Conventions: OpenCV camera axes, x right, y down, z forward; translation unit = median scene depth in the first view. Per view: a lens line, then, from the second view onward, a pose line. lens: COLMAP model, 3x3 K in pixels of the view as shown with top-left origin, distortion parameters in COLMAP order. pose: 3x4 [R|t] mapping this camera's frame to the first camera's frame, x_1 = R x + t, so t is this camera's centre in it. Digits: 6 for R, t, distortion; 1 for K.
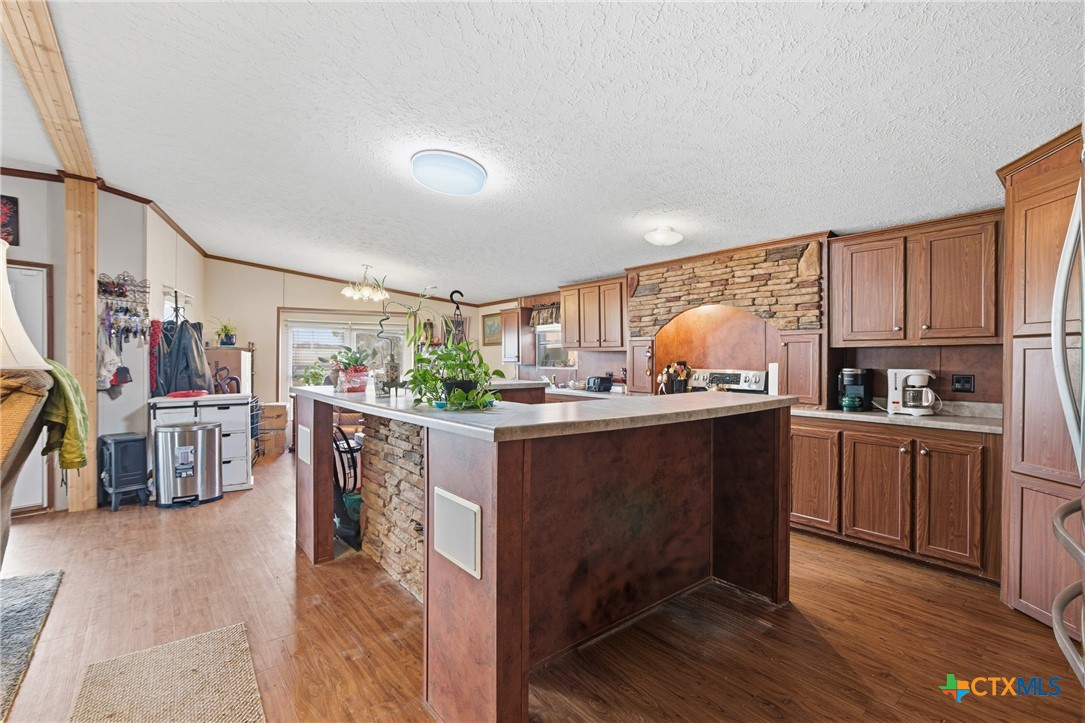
lens RADIAL K [[494.3, 0, 542.5], [0, 494.3, 361.5], [0, 0, 1]] dist [0.002835, 0.000265]
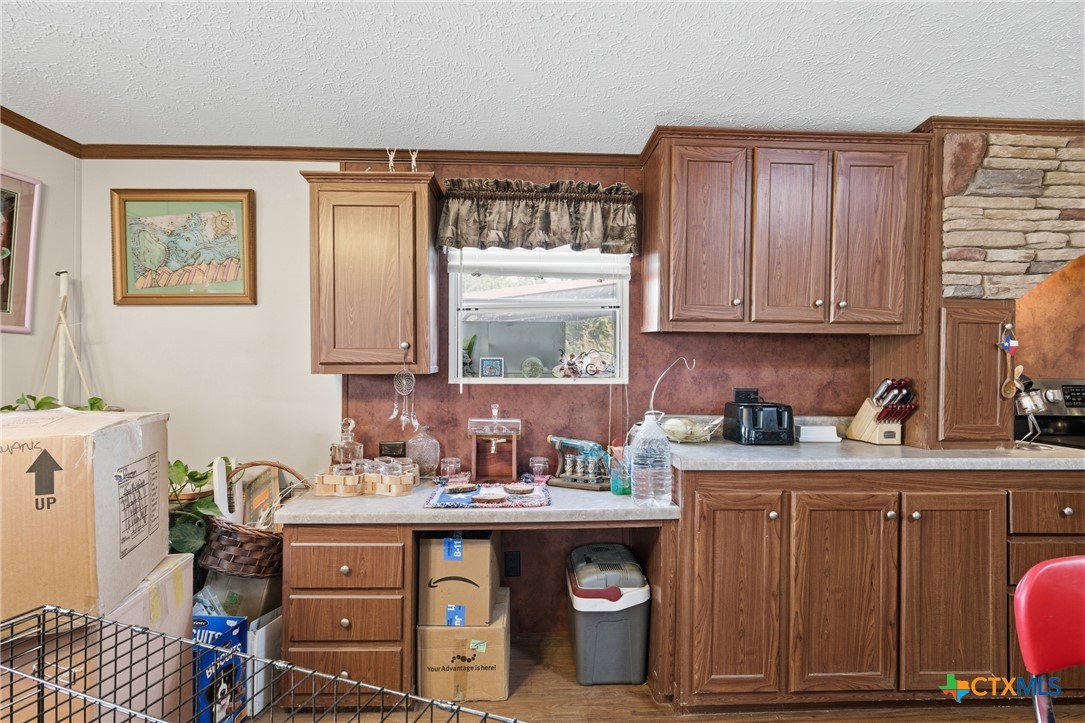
lens RADIAL K [[535.5, 0, 542.5], [0, 535.5, 361.5], [0, 0, 1]] dist [-0.001844, 0.000418]
pose [[0.588729, -0.002285, 0.808327, -0.363842], [0.000445, 0.999997, 0.002503, -0.001533], [-0.808330, -0.001114, 0.588728, 1.064599]]
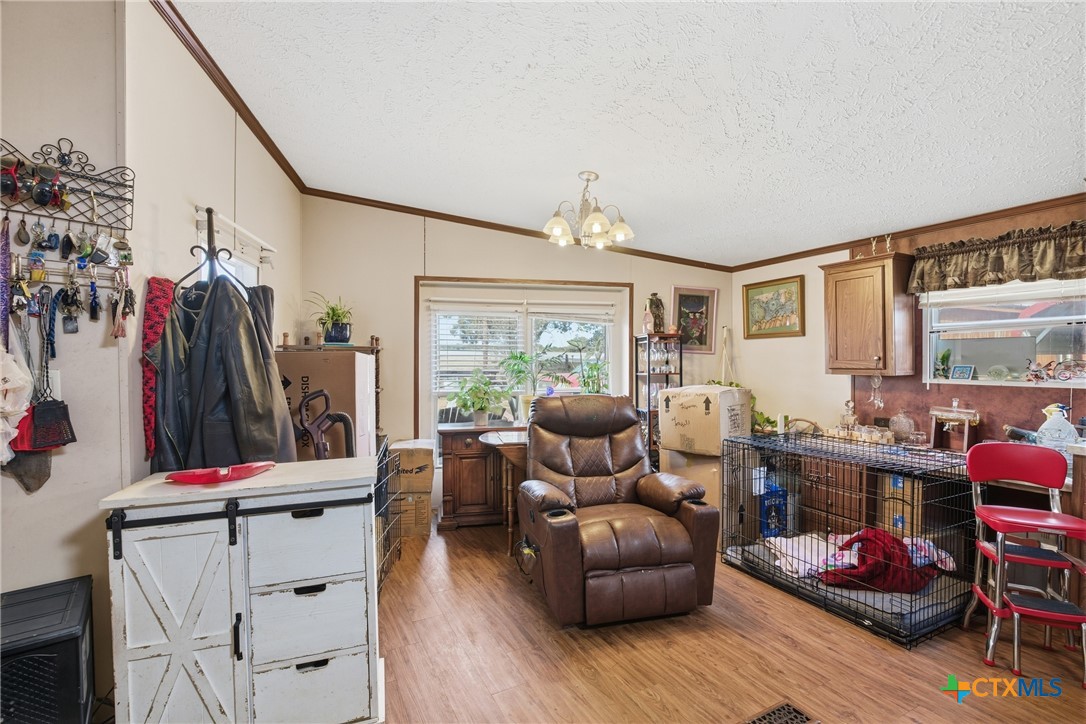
lens RADIAL K [[494.7, 0, 543.0], [0, 494.7, 362.0], [0, 0, 1]] dist [0.002835, 0.000265]
pose [[0.979482, -0.005552, -0.201456, -0.387837], [0.006535, 0.999970, 0.004213, -0.014544], [0.201426, -0.005443, 0.979489, 0.654723]]
